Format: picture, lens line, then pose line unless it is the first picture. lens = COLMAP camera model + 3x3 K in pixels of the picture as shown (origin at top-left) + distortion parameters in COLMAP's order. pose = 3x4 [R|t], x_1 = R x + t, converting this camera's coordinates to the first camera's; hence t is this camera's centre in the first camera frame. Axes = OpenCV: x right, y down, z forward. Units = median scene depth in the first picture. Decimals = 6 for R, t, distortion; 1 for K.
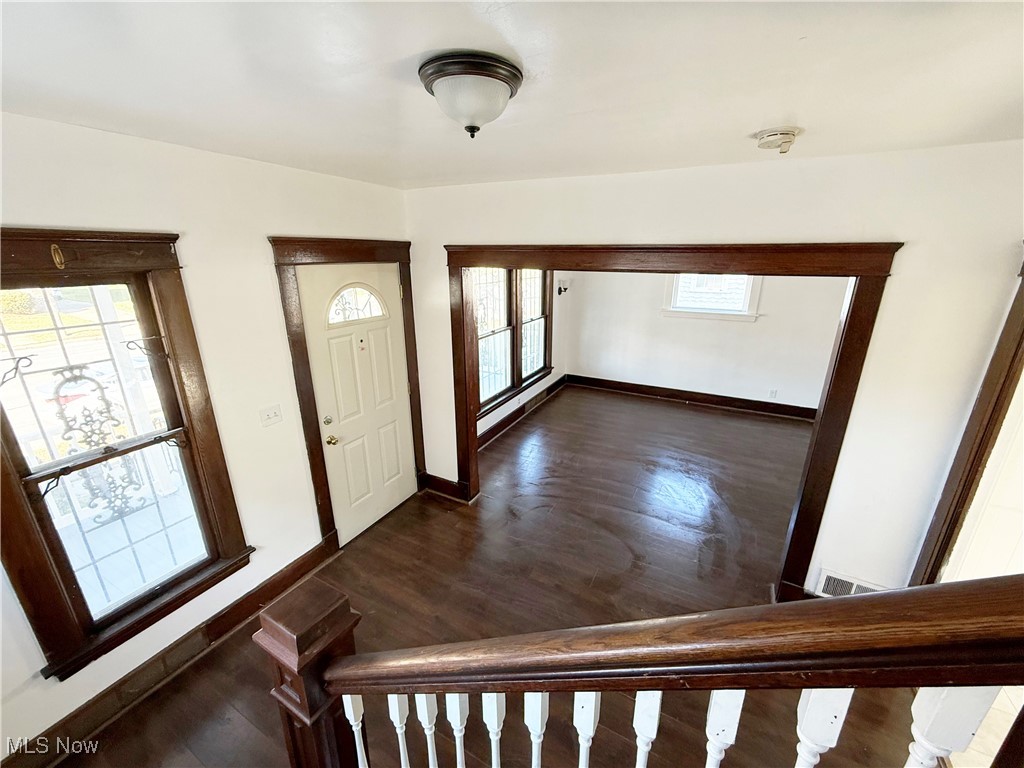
lens RADIAL K [[409.5, 0, 510.8], [0, 409.5, 385.7], [0, 0, 1]] dist [0.000686, 0.000260]
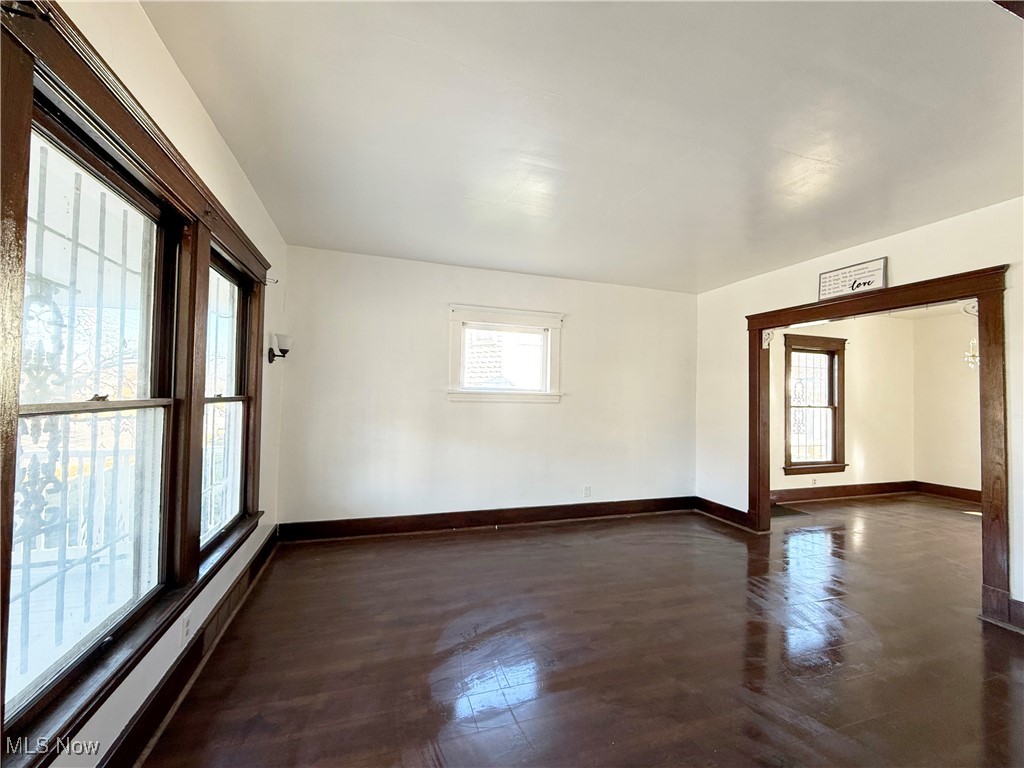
lens RADIAL K [[409.5, 0, 510.8], [0, 409.5, 385.7], [0, 0, 1]] dist [0.000686, 0.000260]
pose [[0.692955, 0.034306, 0.720164, -0.048140], [0.200080, 0.950484, -0.237798, -0.018304], [-0.692662, 0.308874, 0.651779, 0.588559]]
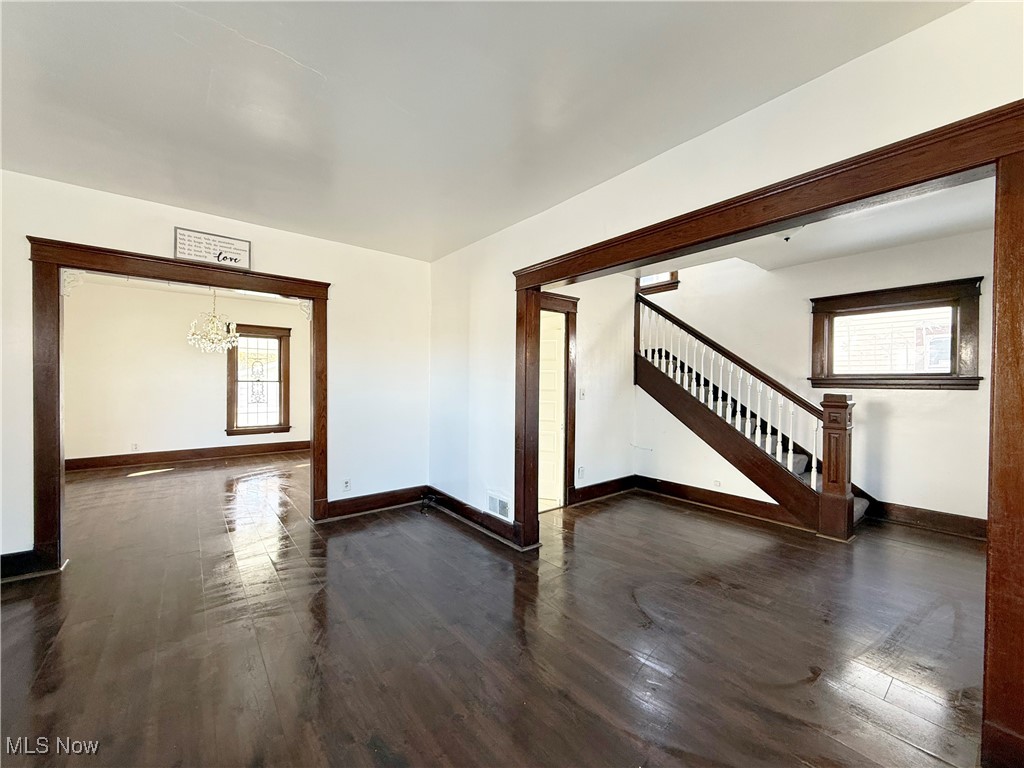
lens RADIAL K [[409.5, 0, 510.8], [0, 409.5, 385.7], [0, 0, 1]] dist [0.000686, 0.000260]
pose [[-0.920422, -0.010725, 0.390780, 0.126362], [0.112594, 0.949991, 0.291272, -0.157406], [-0.374362, 0.312093, -0.873185, 1.025364]]
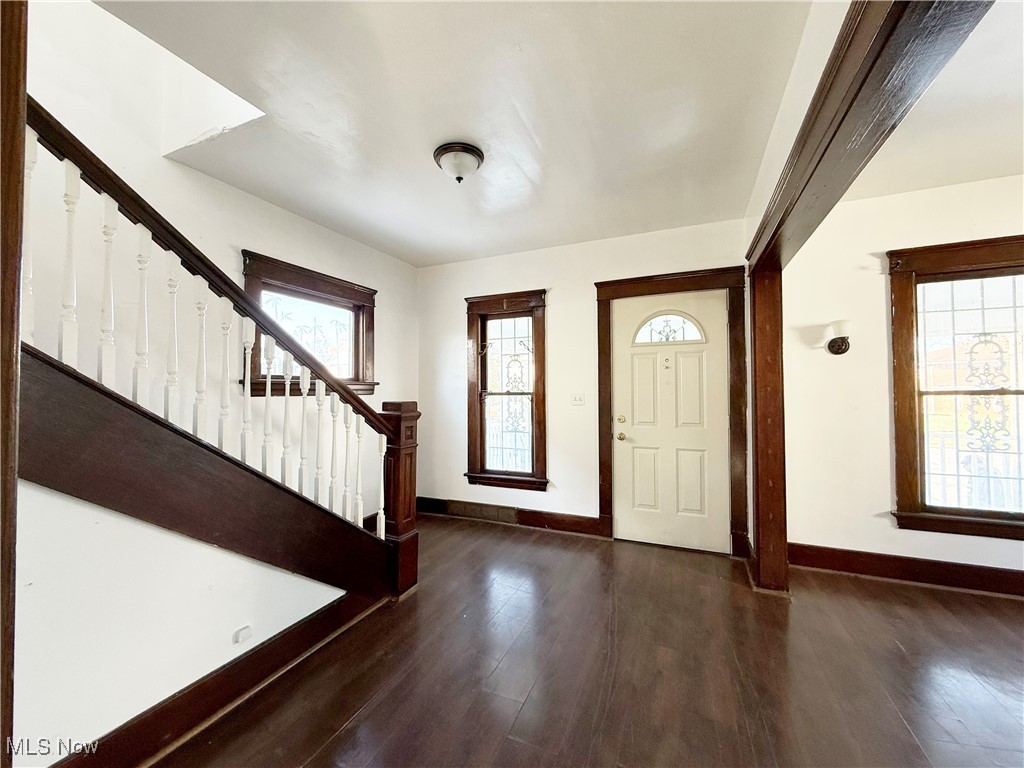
lens RADIAL K [[406.1, 0, 509.8], [0, 406.1, 384.1], [0, 0, 1]] dist [-0.000257, 0.000170]
pose [[0.074701, -0.017676, -0.997049, 0.423459], [-0.298210, 0.953693, -0.039250, 0.074202], [0.951573, 0.300262, 0.065970, 0.317879]]
